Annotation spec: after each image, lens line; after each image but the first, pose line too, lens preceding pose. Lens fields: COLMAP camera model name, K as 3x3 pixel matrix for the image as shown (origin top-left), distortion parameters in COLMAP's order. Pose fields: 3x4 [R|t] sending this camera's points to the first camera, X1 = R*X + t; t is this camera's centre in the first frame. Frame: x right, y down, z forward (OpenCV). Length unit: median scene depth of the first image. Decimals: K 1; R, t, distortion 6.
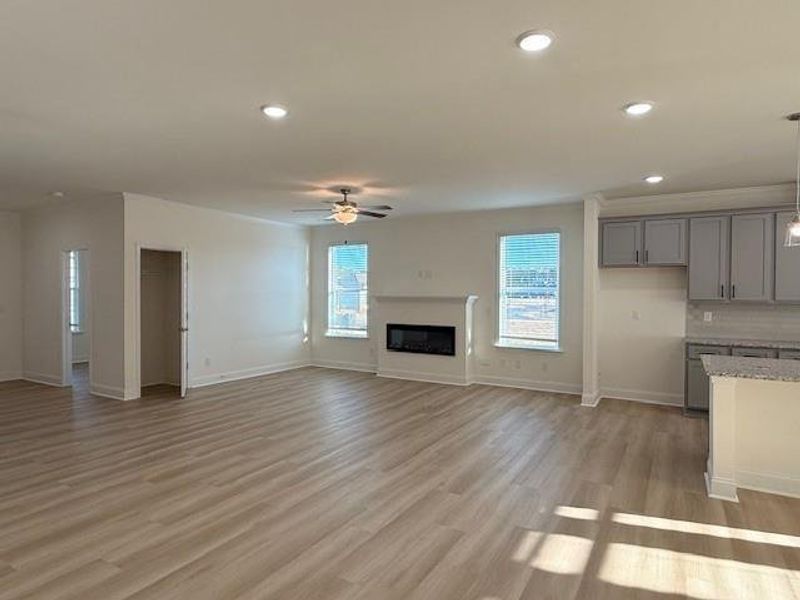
lens RADIAL K [[465.3, 0, 400.0], [0, 465.3, 300.0], [0, 0, 1]] dist [0.001879, -0.000323]
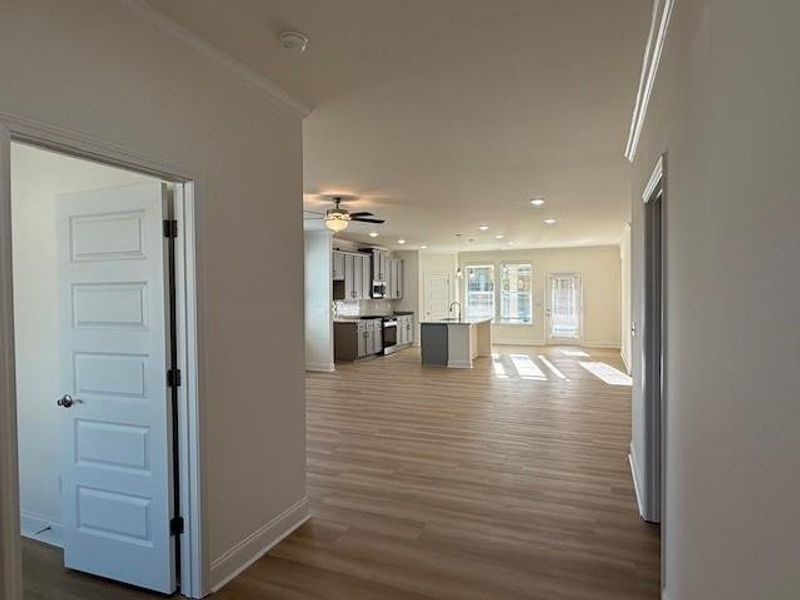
lens RADIAL K [[465.3, 0, 400.0], [0, 465.3, 300.0], [0, 0, 1]] dist [0.001879, -0.000323]
pose [[-0.127146, -0.015844, 0.991757, -1.030828], [0.025434, 0.999492, 0.019228, -0.023931], [-0.991558, 0.027669, -0.126678, 0.894649]]
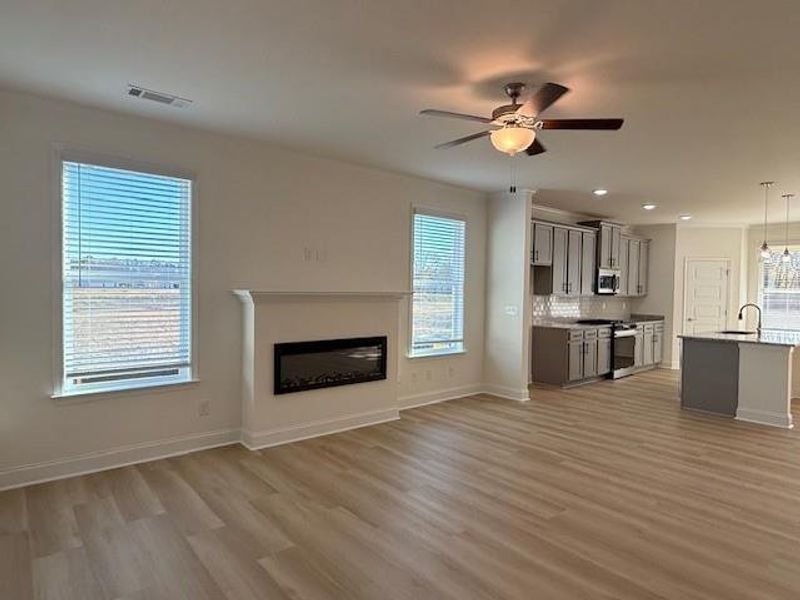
lens RADIAL K [[465.3, 0, 400.0], [0, 465.3, 300.0], [0, 0, 1]] dist [0.001879, -0.000323]
pose [[0.340887, -0.020895, 0.939872, -0.575339], [0.002775, 0.999771, 0.021220, -0.011024], [-0.940100, -0.004626, 0.340867, 0.844309]]
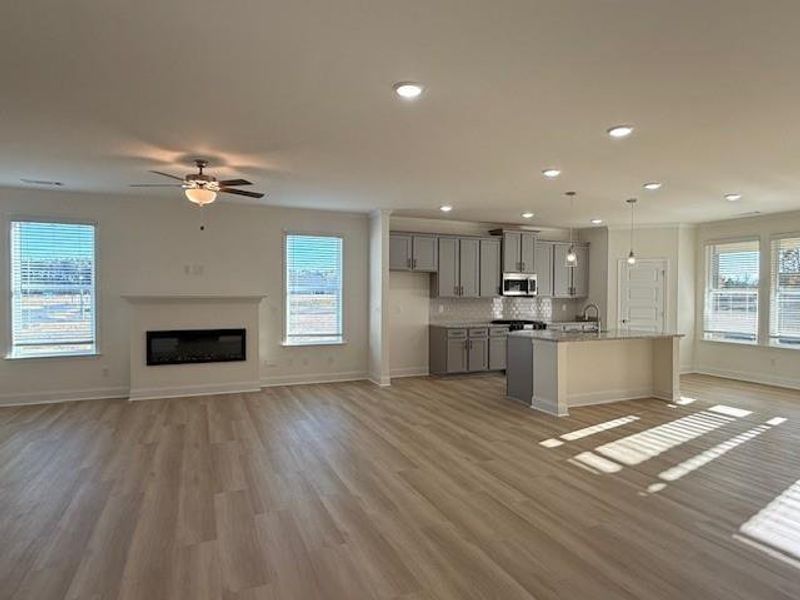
lens RADIAL K [[465.3, 0, 400.0], [0, 465.3, 300.0], [0, 0, 1]] dist [0.001879, -0.000323]
pose [[0.593344, -0.015241, 0.804805, -0.492683], [0.011084, 0.999881, 0.010763, -0.006392], [-0.804873, 0.002534, 0.593442, 0.238010]]
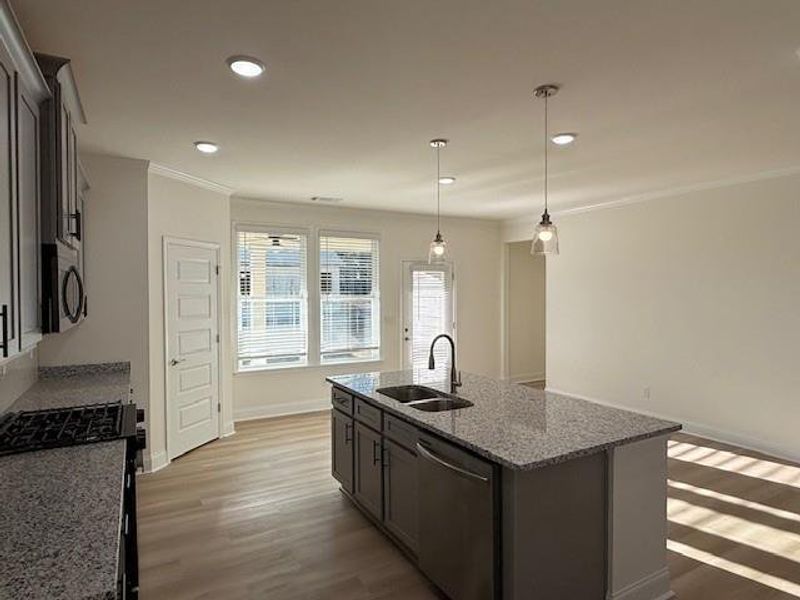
lens RADIAL K [[465.3, 0, 400.0], [0, 465.3, 300.0], [0, 0, 1]] dist [0.001879, -0.000323]
pose [[-0.864833, -0.004620, 0.502039, 0.350967], [0.014973, 0.999275, 0.034990, -0.032348], [-0.501837, 0.037778, -0.864137, 0.932567]]
